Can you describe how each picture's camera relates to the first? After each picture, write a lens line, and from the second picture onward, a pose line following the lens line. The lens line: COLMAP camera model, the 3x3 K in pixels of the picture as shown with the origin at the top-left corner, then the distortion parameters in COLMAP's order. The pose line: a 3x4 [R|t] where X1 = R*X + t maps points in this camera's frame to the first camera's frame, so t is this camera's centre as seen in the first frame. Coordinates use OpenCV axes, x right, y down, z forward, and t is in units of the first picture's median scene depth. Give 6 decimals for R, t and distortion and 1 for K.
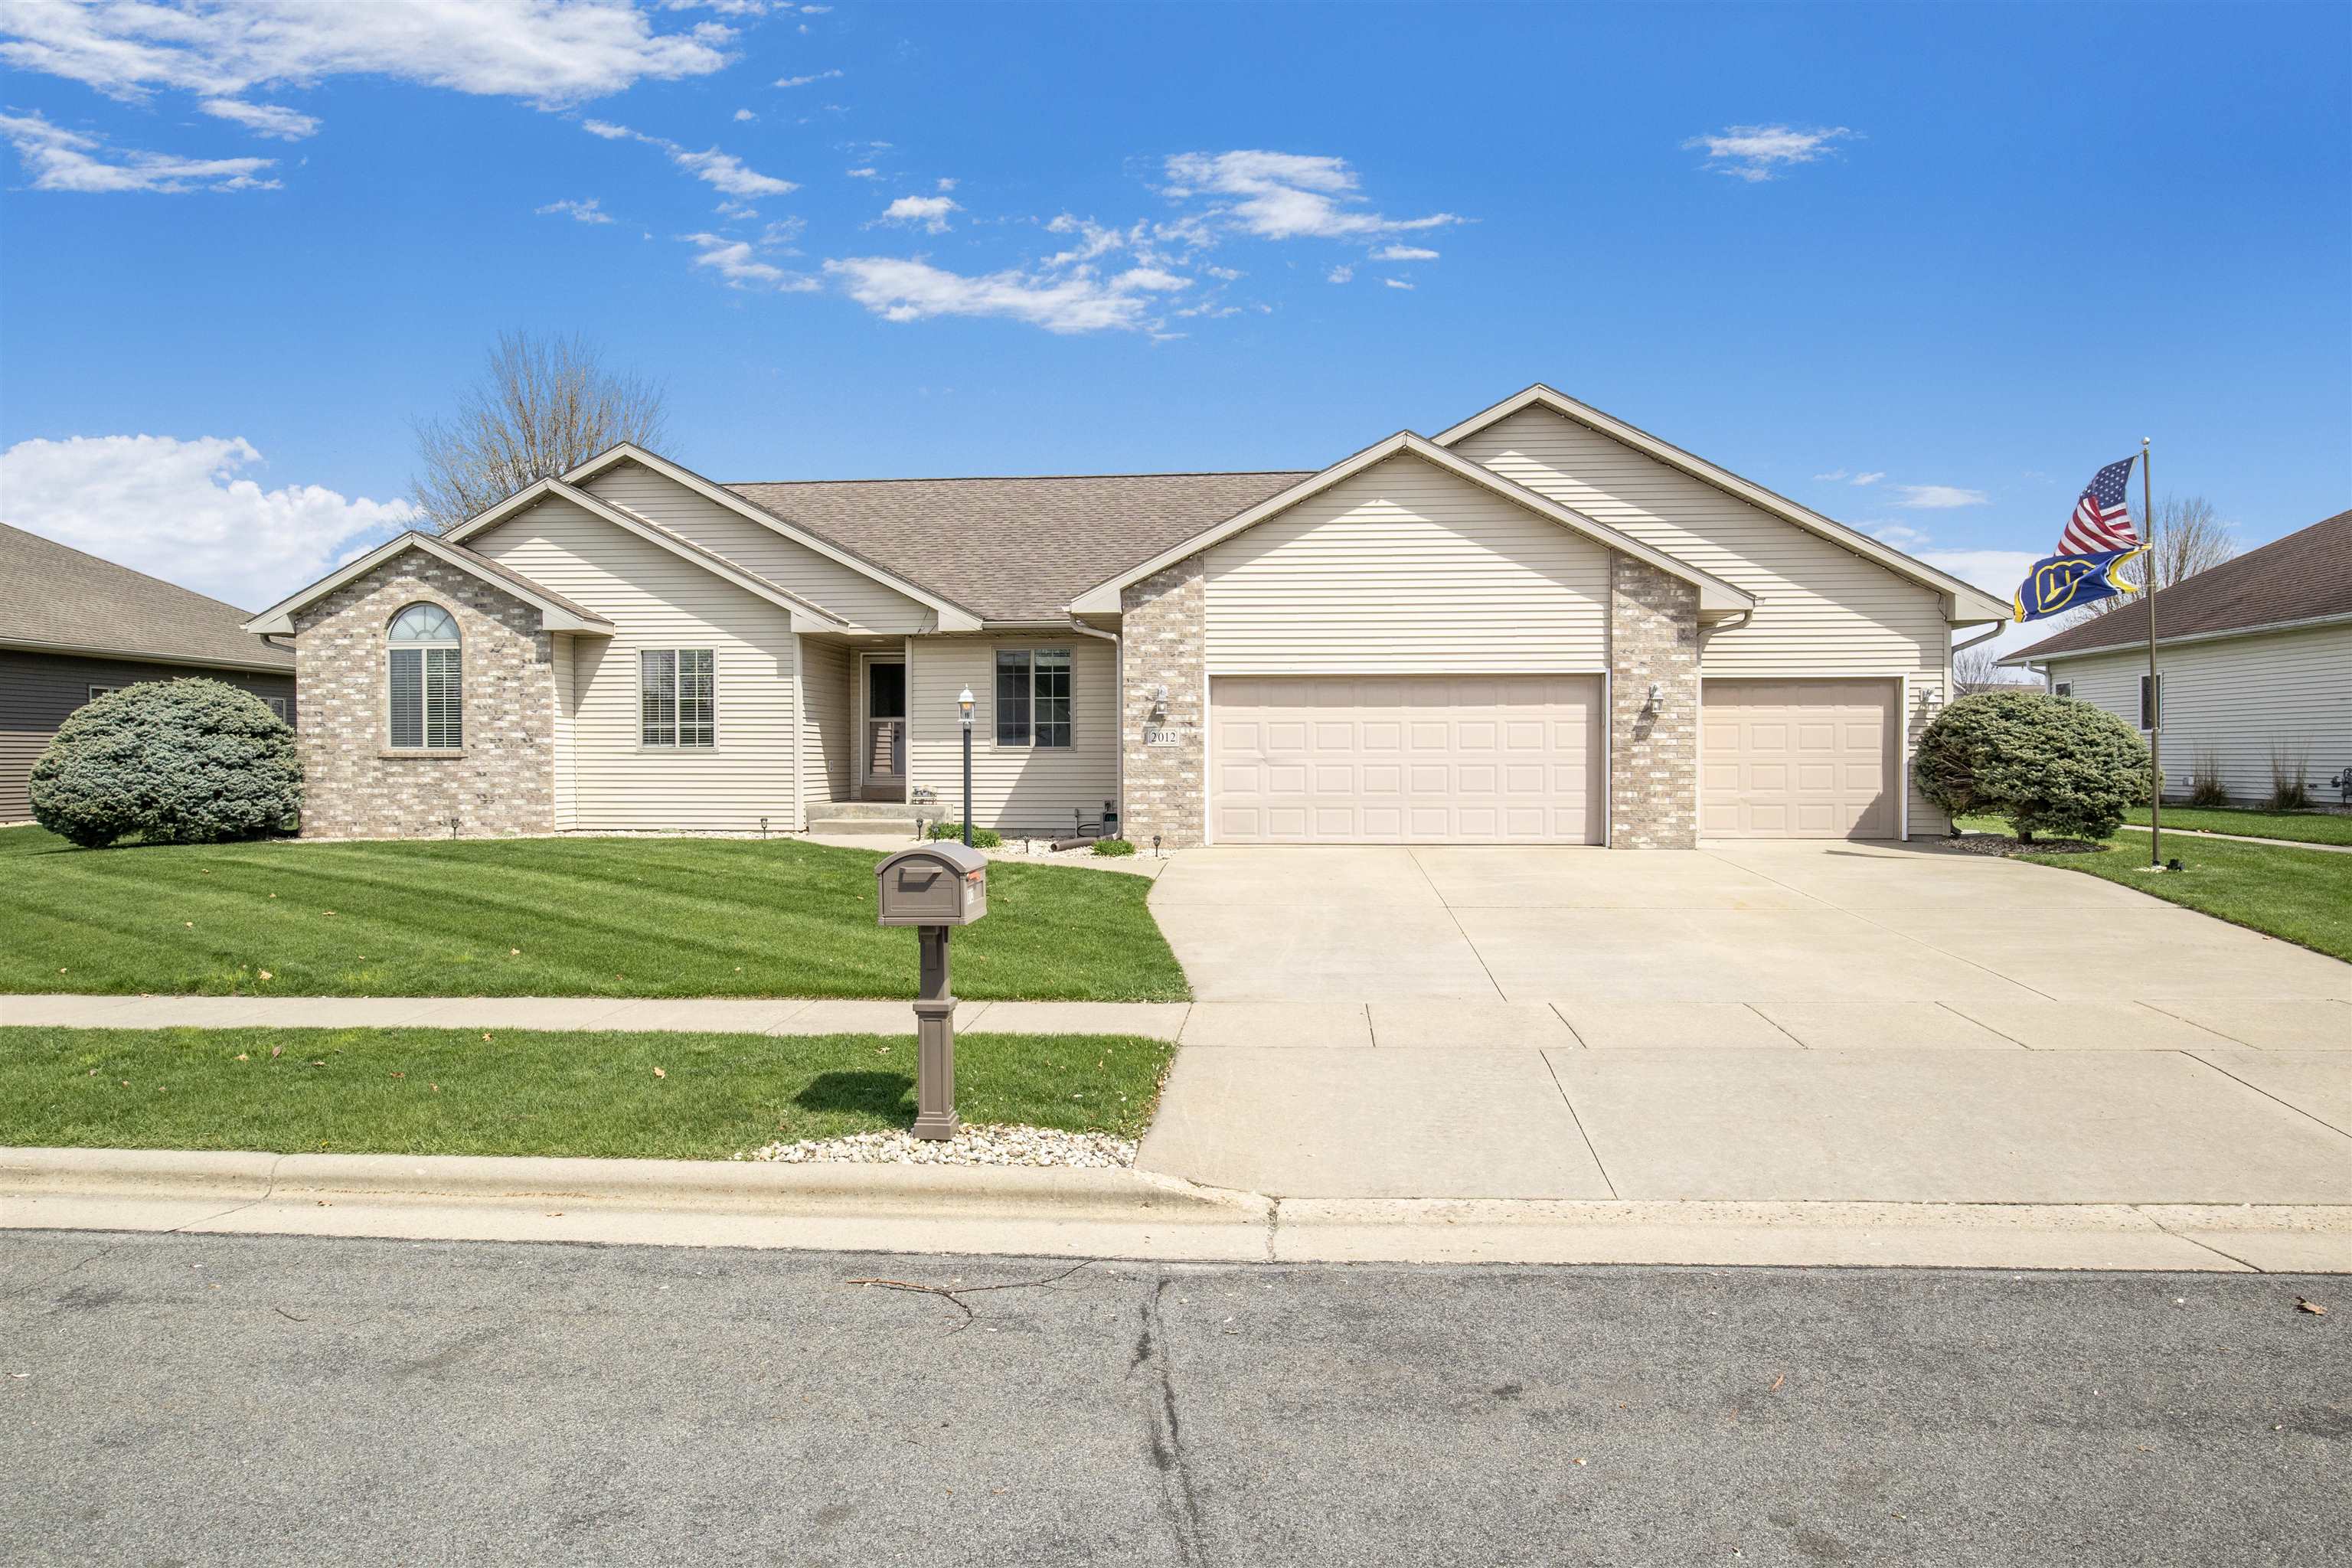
lens RADIAL K [[1372.4, 0, 1166.6], [0, 1372.4, 791.1], [0, 0, 1]] dist [-0.017514, 0.001386]
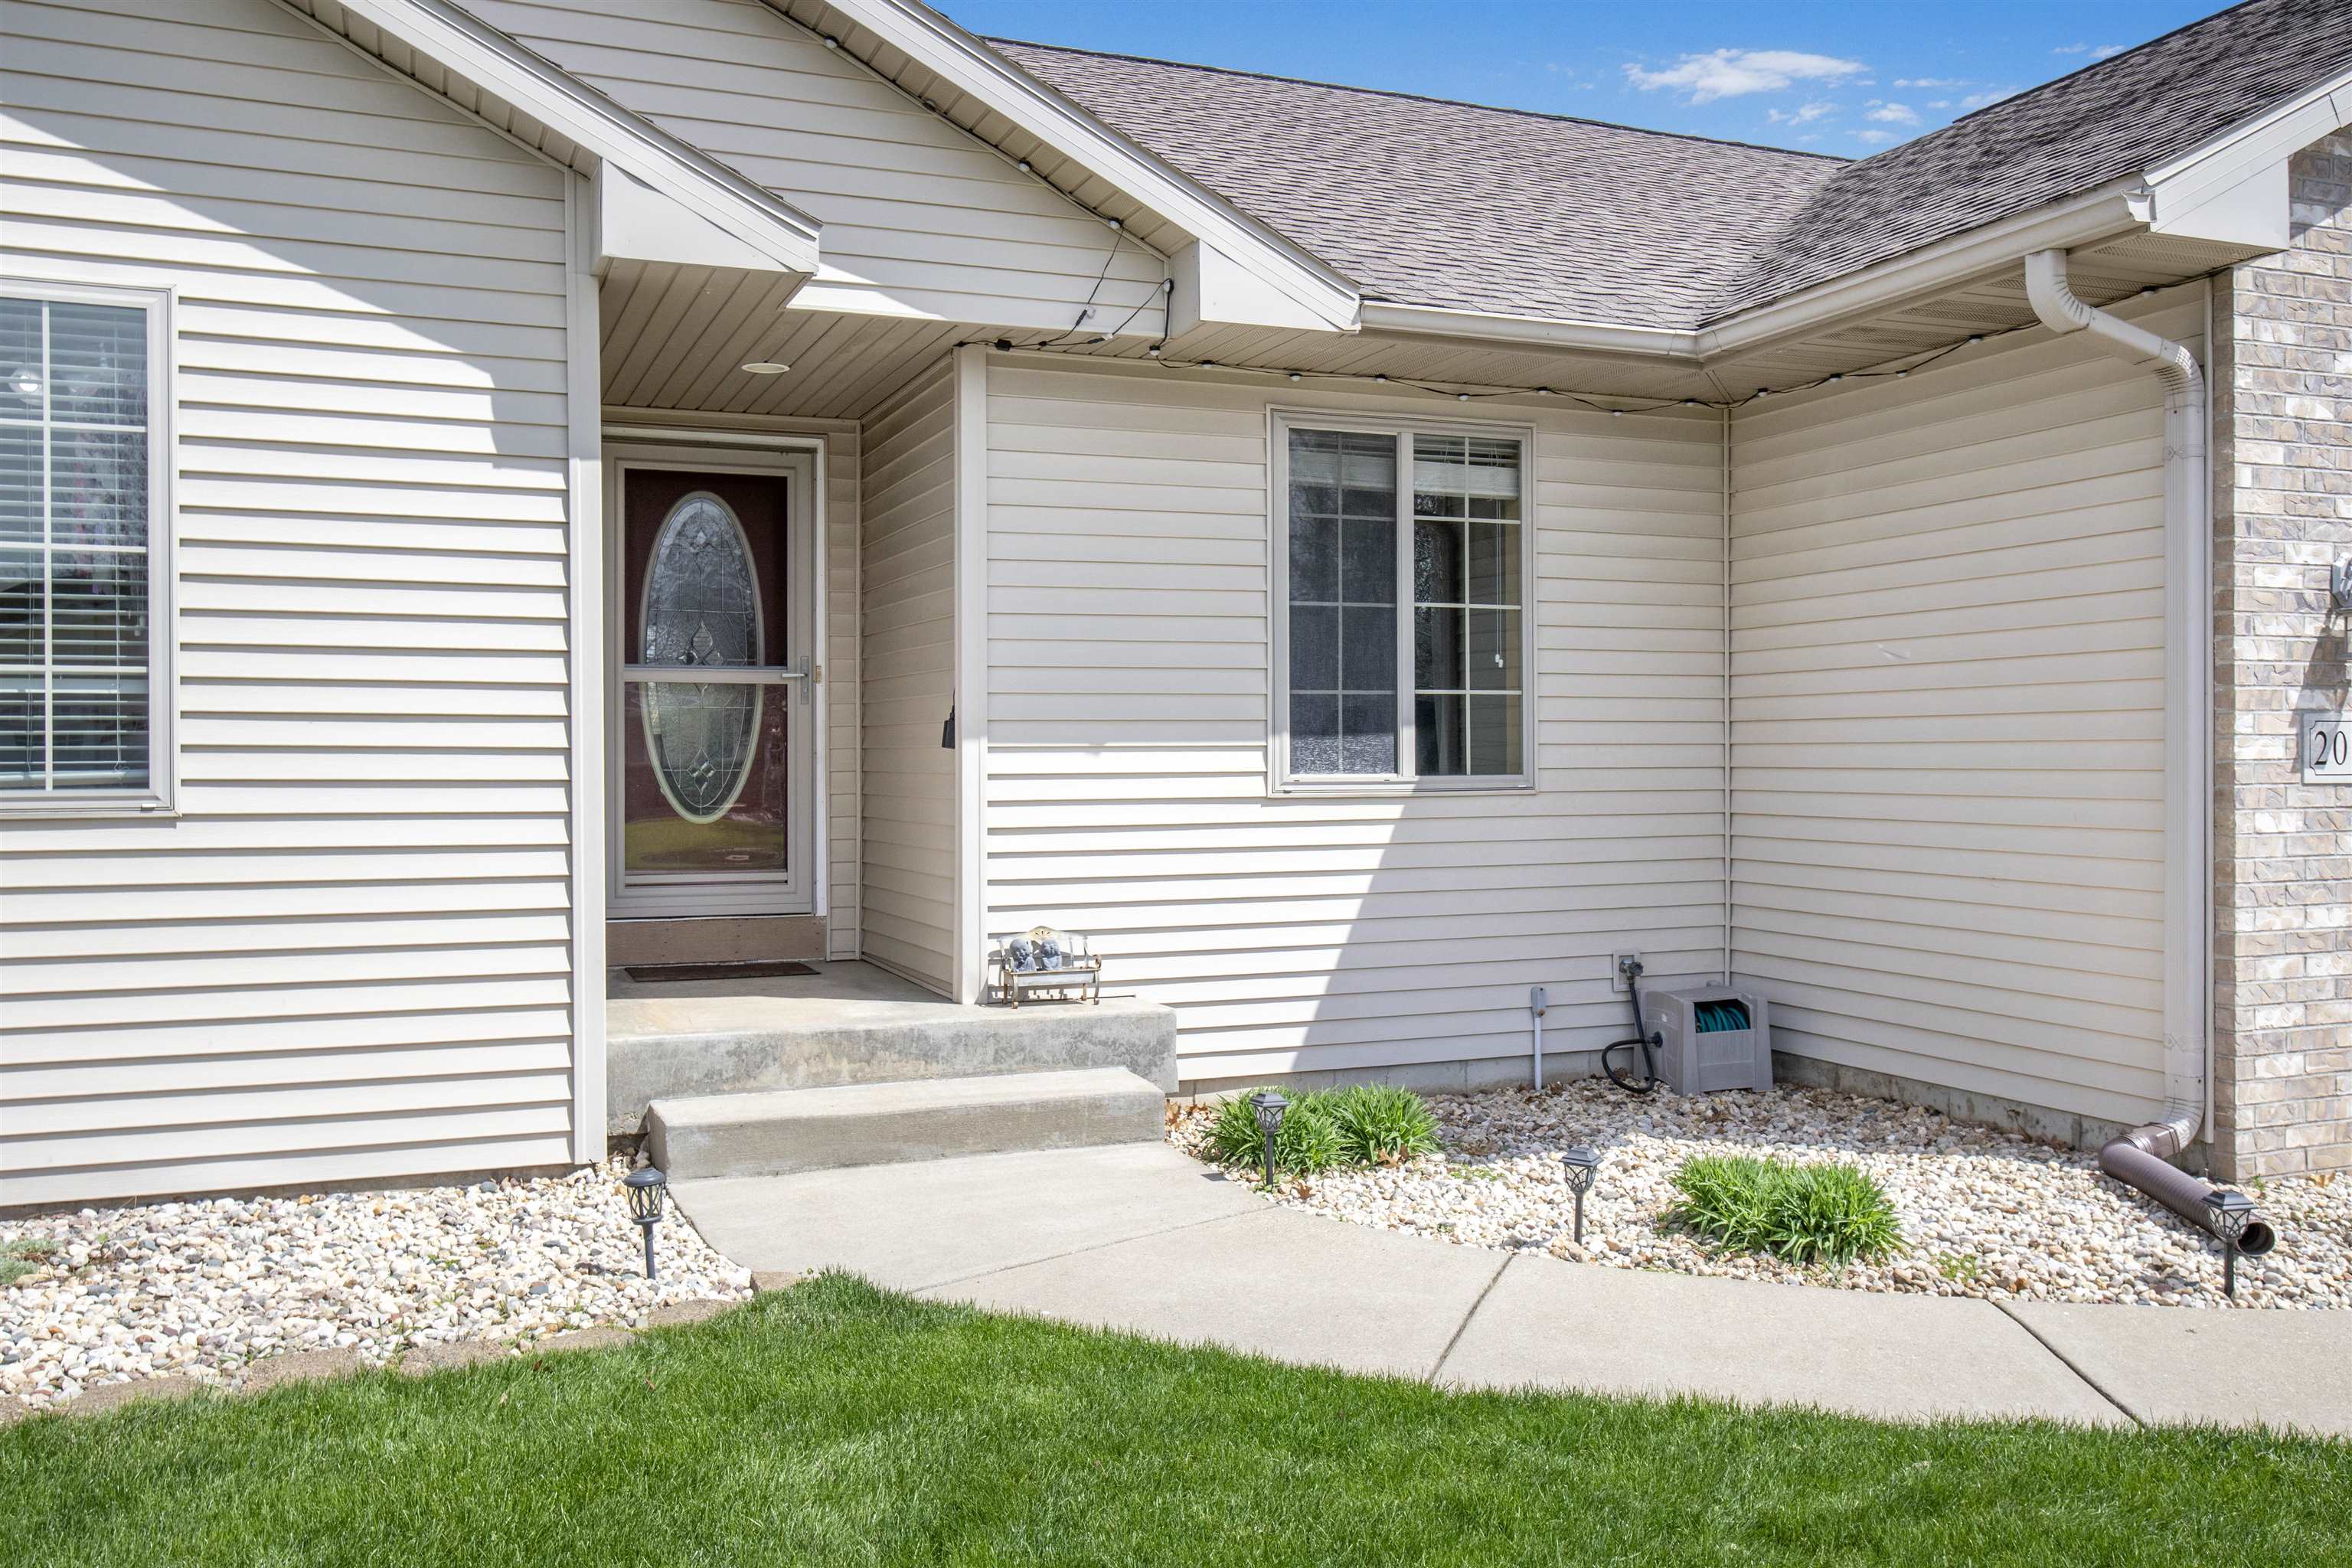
lens RADIAL K [[1934.1, 0, 1187.1], [0, 1934.1, 772.9], [0, 0, 1]] dist [0.003453, 0.016095]
pose [[0.888952, -0.006796, 0.457950, -0.370041], [0.014565, 0.999804, -0.013436, -0.032609], [-0.457769, 0.018614, 0.888877, 0.766474]]
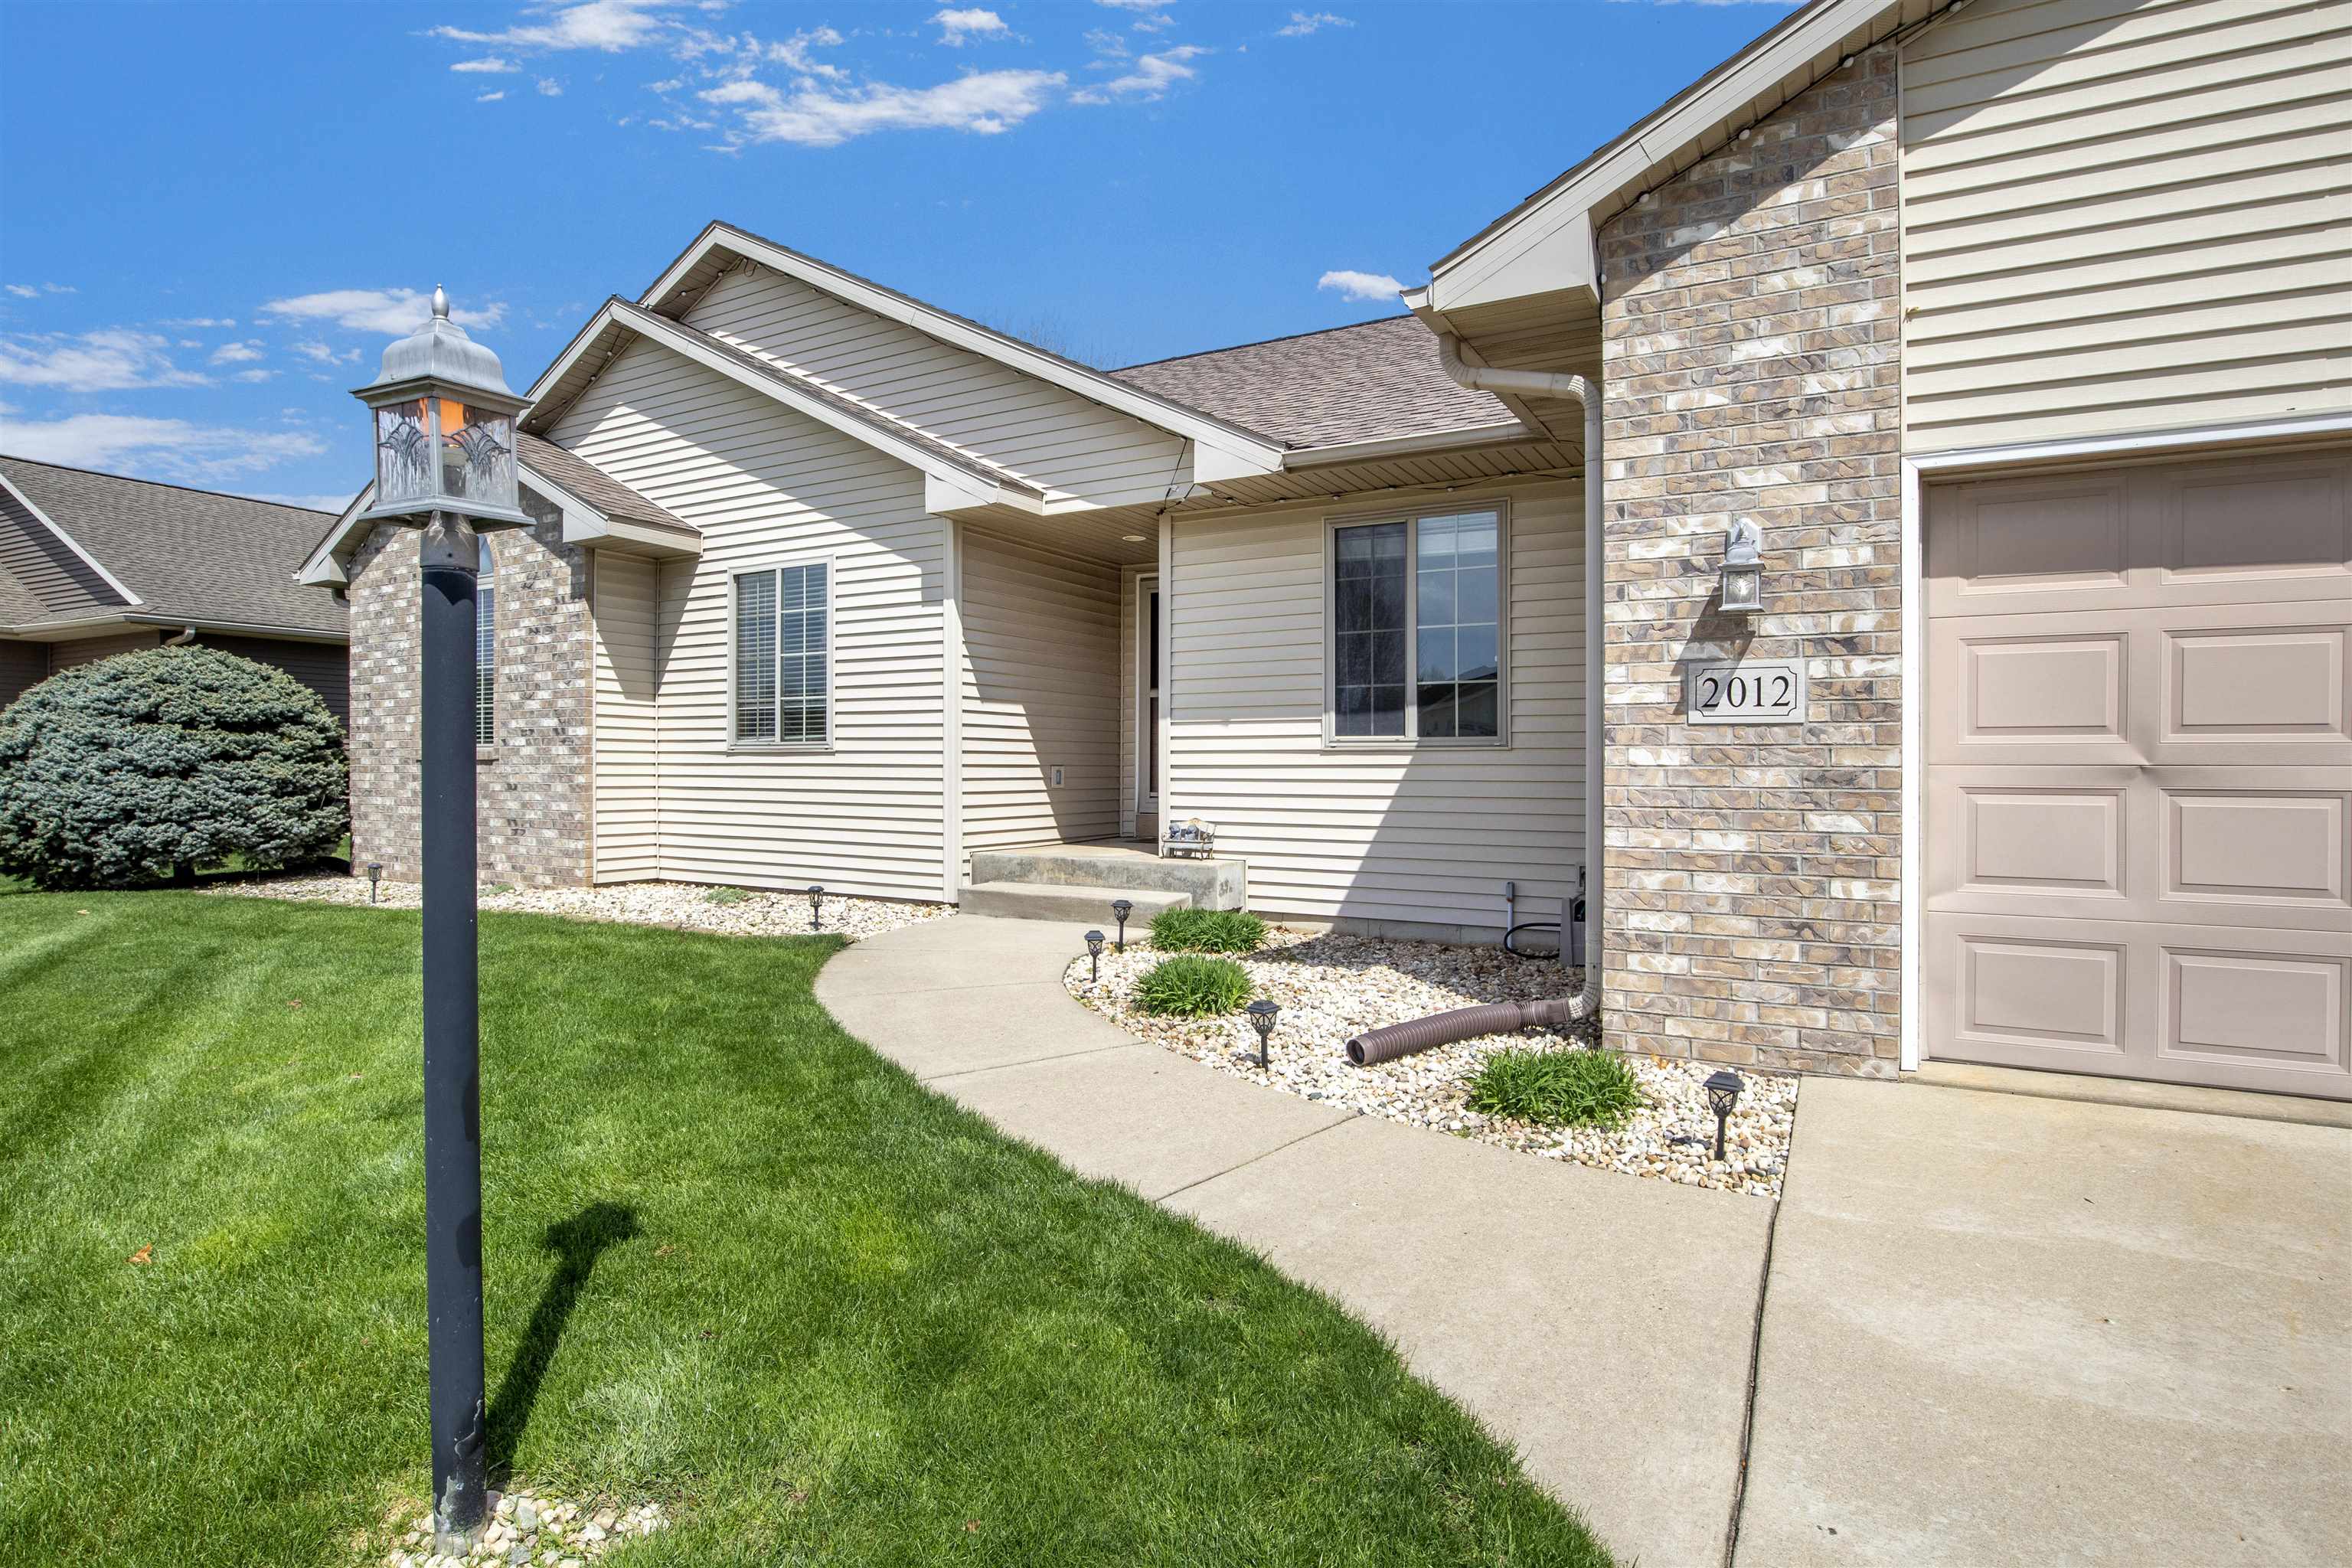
lens RADIAL K [[1179.4, 0, 1179.3], [0, 1179.4, 774.2], [0, 0, 1]] dist [-0.037073, 0.004475]
pose [[0.911067, 0.005849, -0.412218, -0.009484], [-0.012379, 0.999837, -0.013172, -0.016616], [0.412073, 0.017103, 0.910990, 0.716490]]
